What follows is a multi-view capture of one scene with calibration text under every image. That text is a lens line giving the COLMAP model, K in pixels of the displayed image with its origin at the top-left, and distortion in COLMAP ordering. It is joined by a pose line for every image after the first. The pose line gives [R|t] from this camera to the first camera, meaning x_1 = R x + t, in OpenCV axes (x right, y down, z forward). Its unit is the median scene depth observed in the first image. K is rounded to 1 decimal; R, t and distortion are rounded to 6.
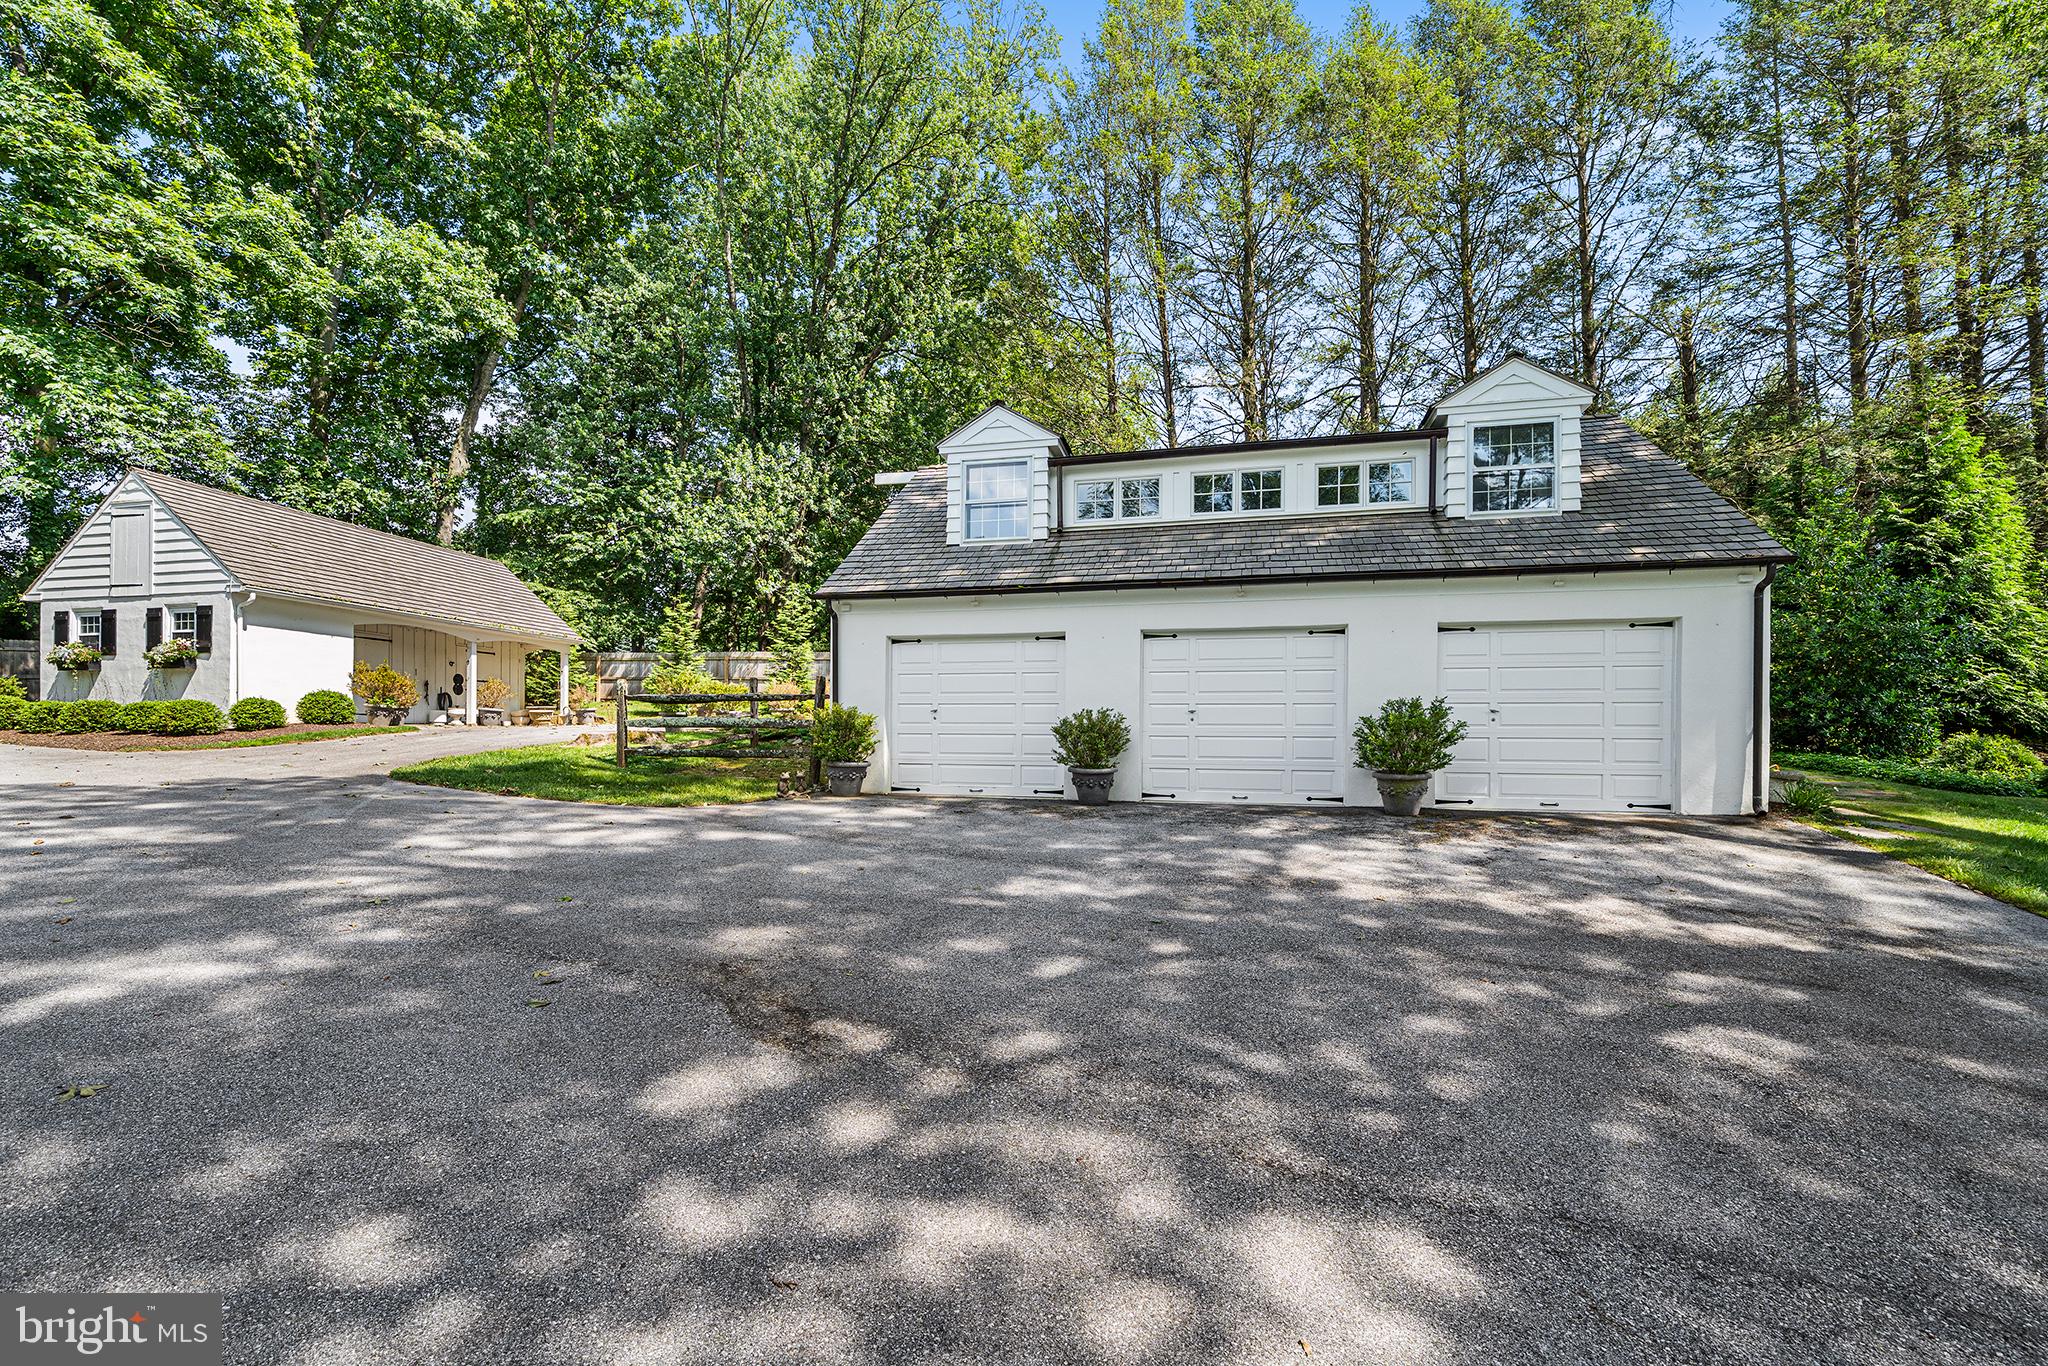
lens RADIAL K [[828.6, 0, 1015.2], [0, 828.6, 743.1], [0, 0, 1]] dist [-0.001012, -0.000089]
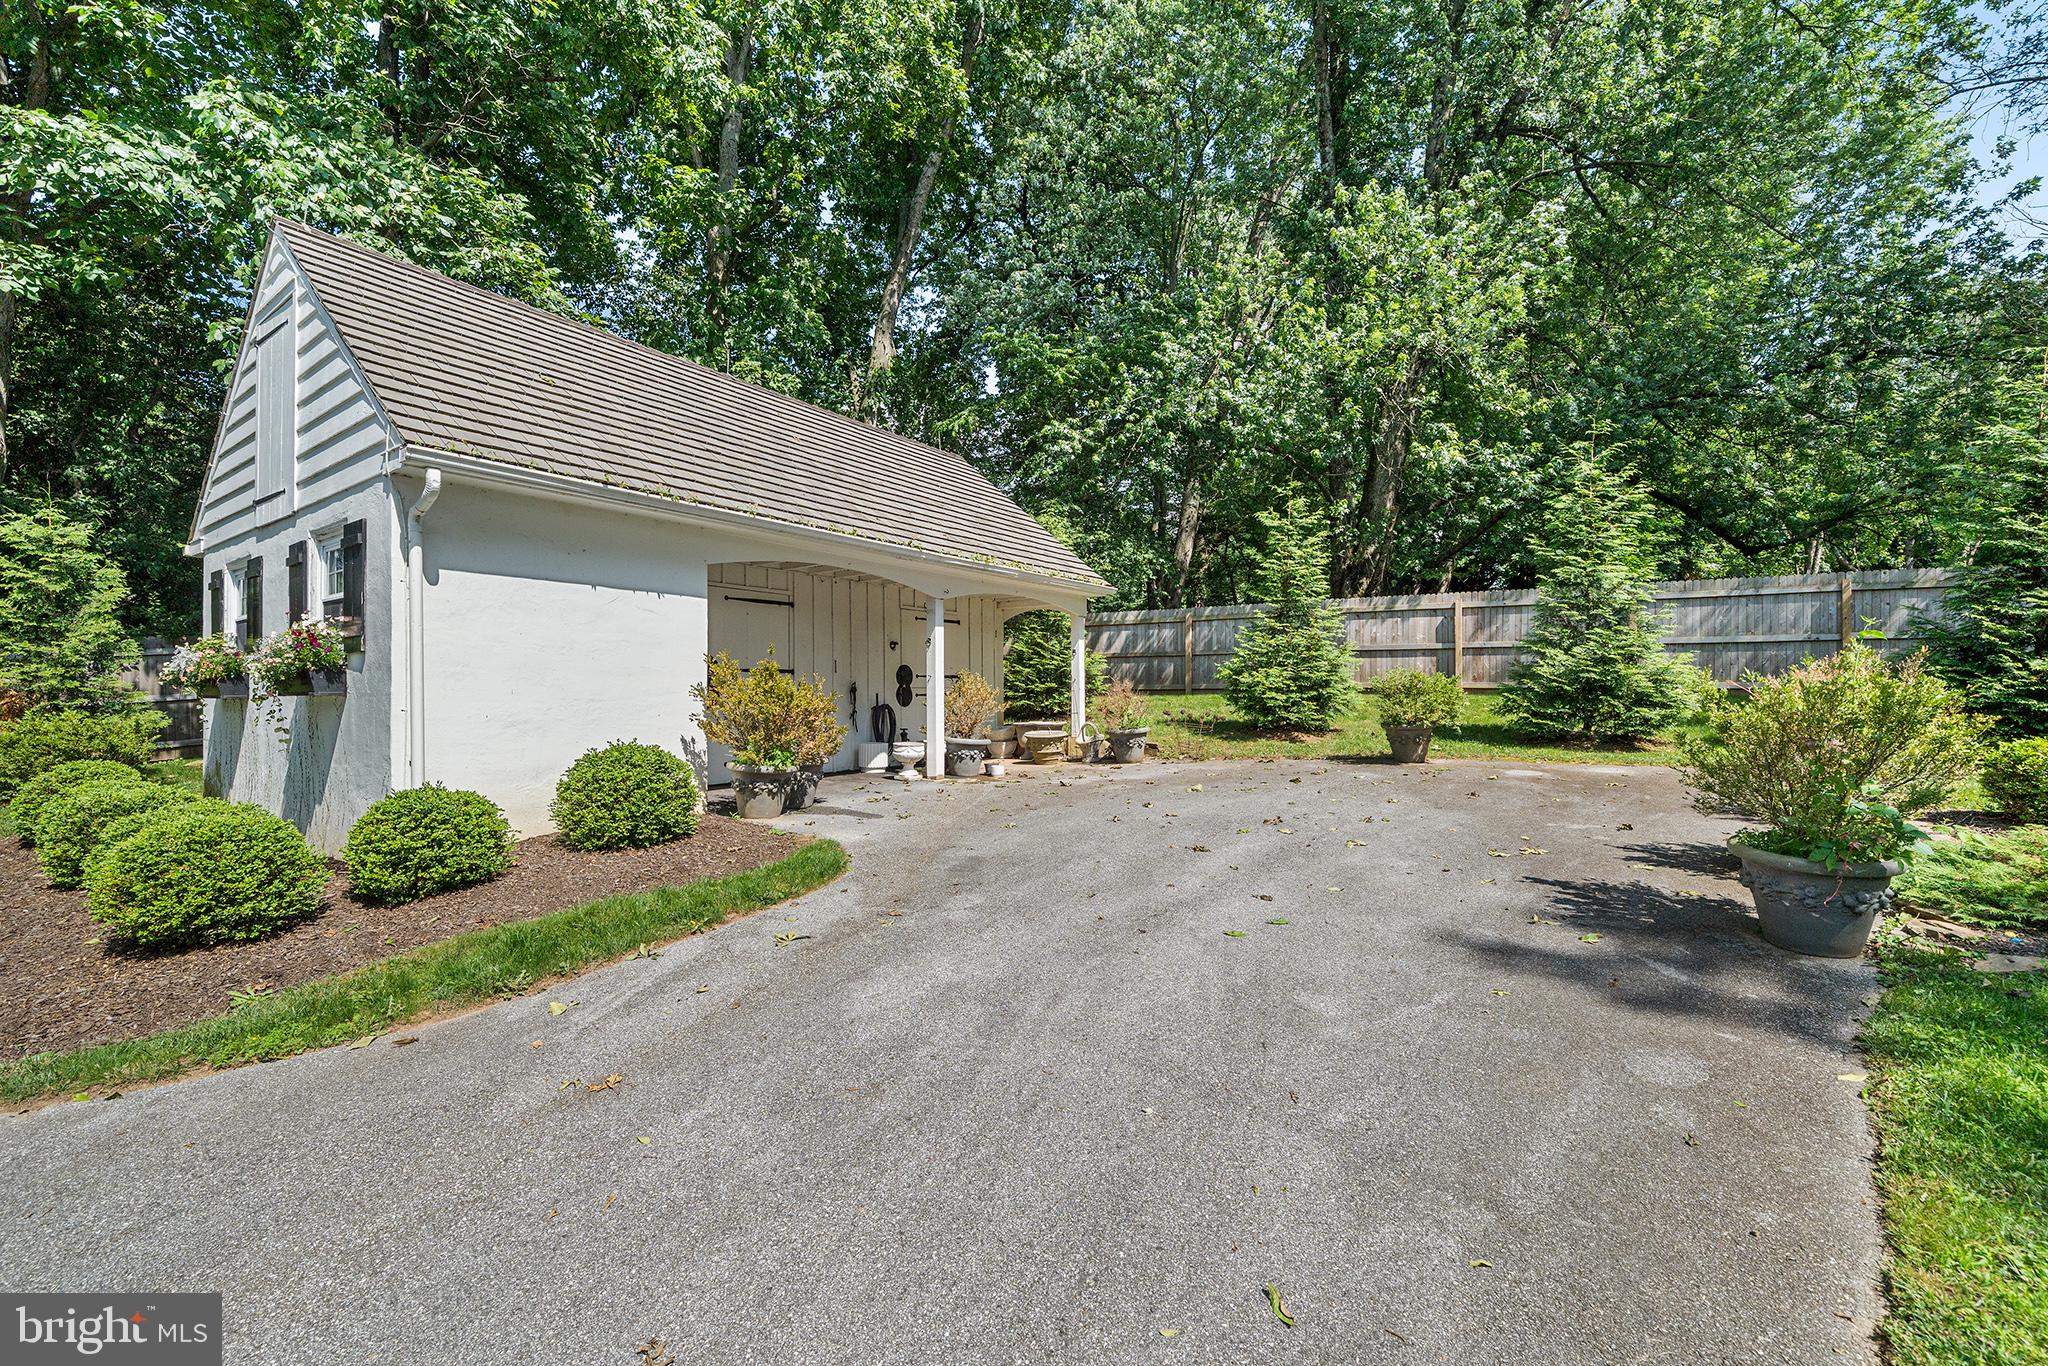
lens RADIAL K [[855.2, 0, 1022.3], [0, 855.2, 690.1], [0, 0, 1]] dist [0.000292, -0.000011]
pose [[0.919678, -0.013215, -0.392452, -0.427889], [0.008517, 0.999870, -0.013711, -0.064257], [0.392582, 0.009267, 0.919670, 0.584745]]
